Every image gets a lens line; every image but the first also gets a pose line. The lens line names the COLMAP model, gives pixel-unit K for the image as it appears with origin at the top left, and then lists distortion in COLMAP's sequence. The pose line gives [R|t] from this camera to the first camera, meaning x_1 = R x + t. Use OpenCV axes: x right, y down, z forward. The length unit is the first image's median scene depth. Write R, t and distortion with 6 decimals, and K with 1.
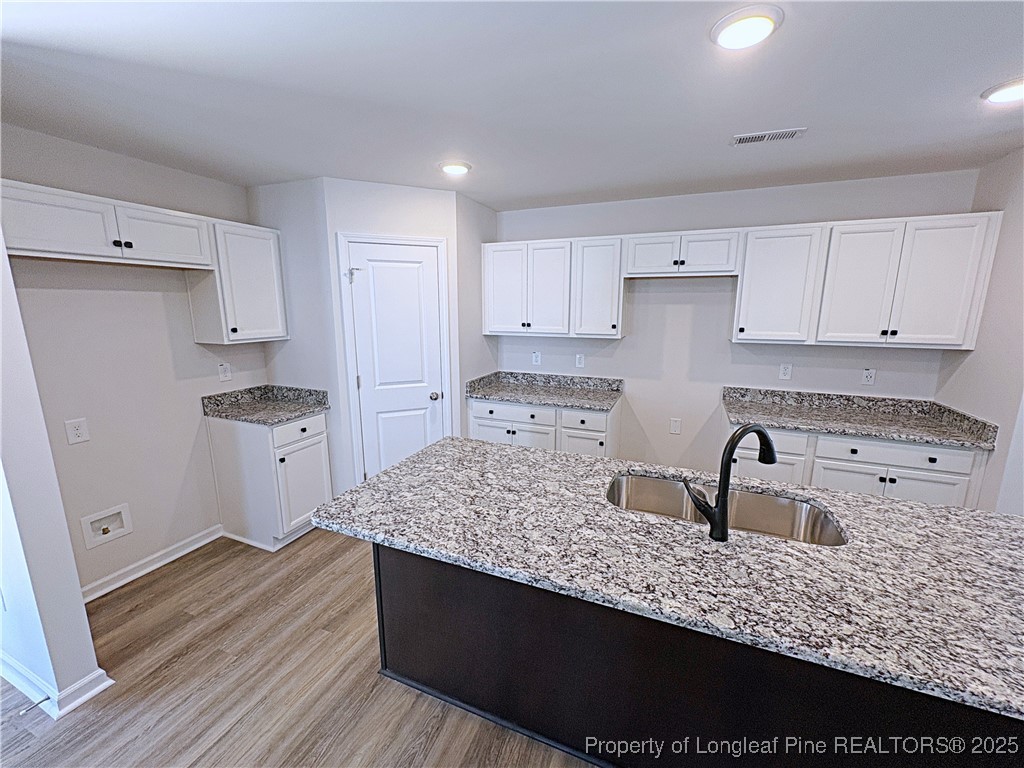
lens RADIAL K [[409.6, 0, 514.2], [0, 409.6, 384.7], [0, 0, 1]] dist [0.001676, 0.000207]
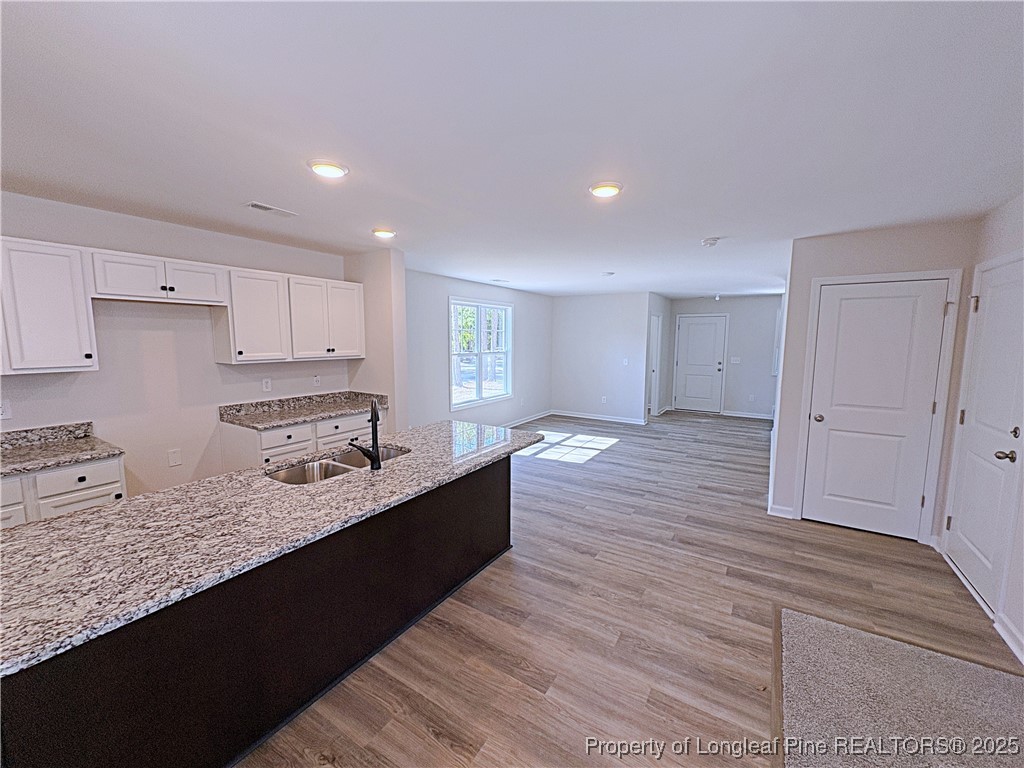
lens RADIAL K [[409.6, 0, 514.2], [0, 409.6, 384.7], [0, 0, 1]] dist [0.001676, 0.000207]
pose [[0.170702, -0.114024, 0.978703, -0.590726], [0.182911, 0.979684, 0.082236, 0.002529], [-0.968196, 0.164978, 0.188090, 0.050609]]
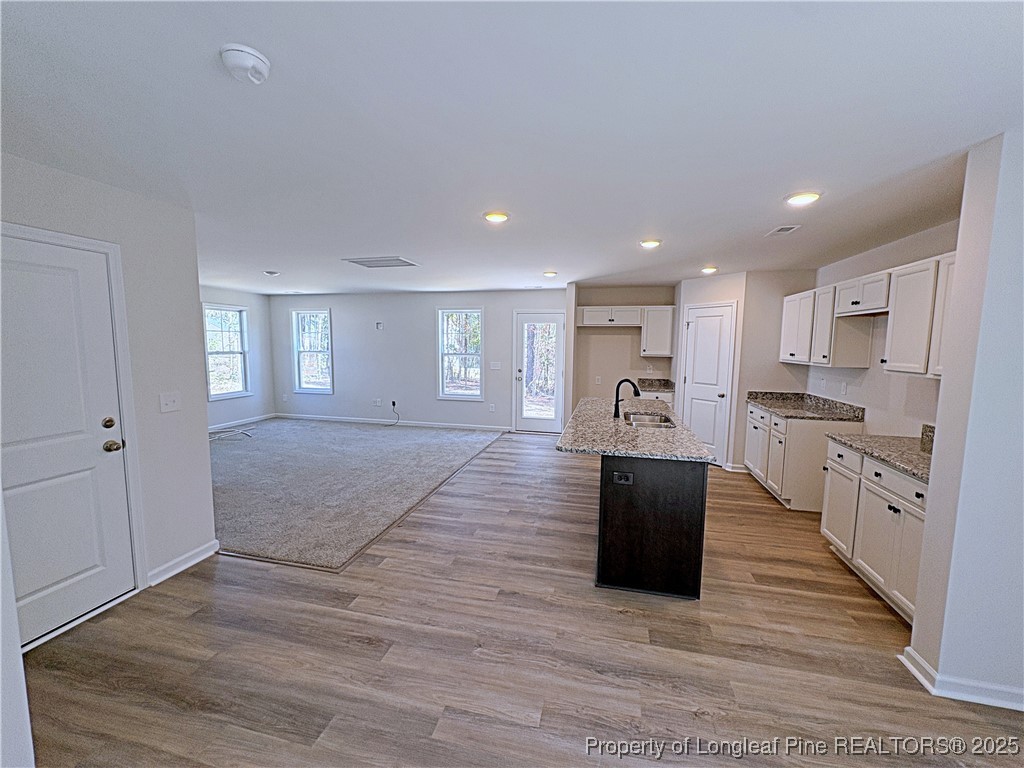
lens RADIAL K [[409.6, 0, 514.2], [0, 409.6, 384.7], [0, 0, 1]] dist [0.001676, 0.000207]
pose [[0.154323, 0.100616, -0.982884, 1.854355], [-0.196832, 0.977991, 0.069211, 0.053309], [0.968216, 0.182782, 0.170731, -0.129229]]
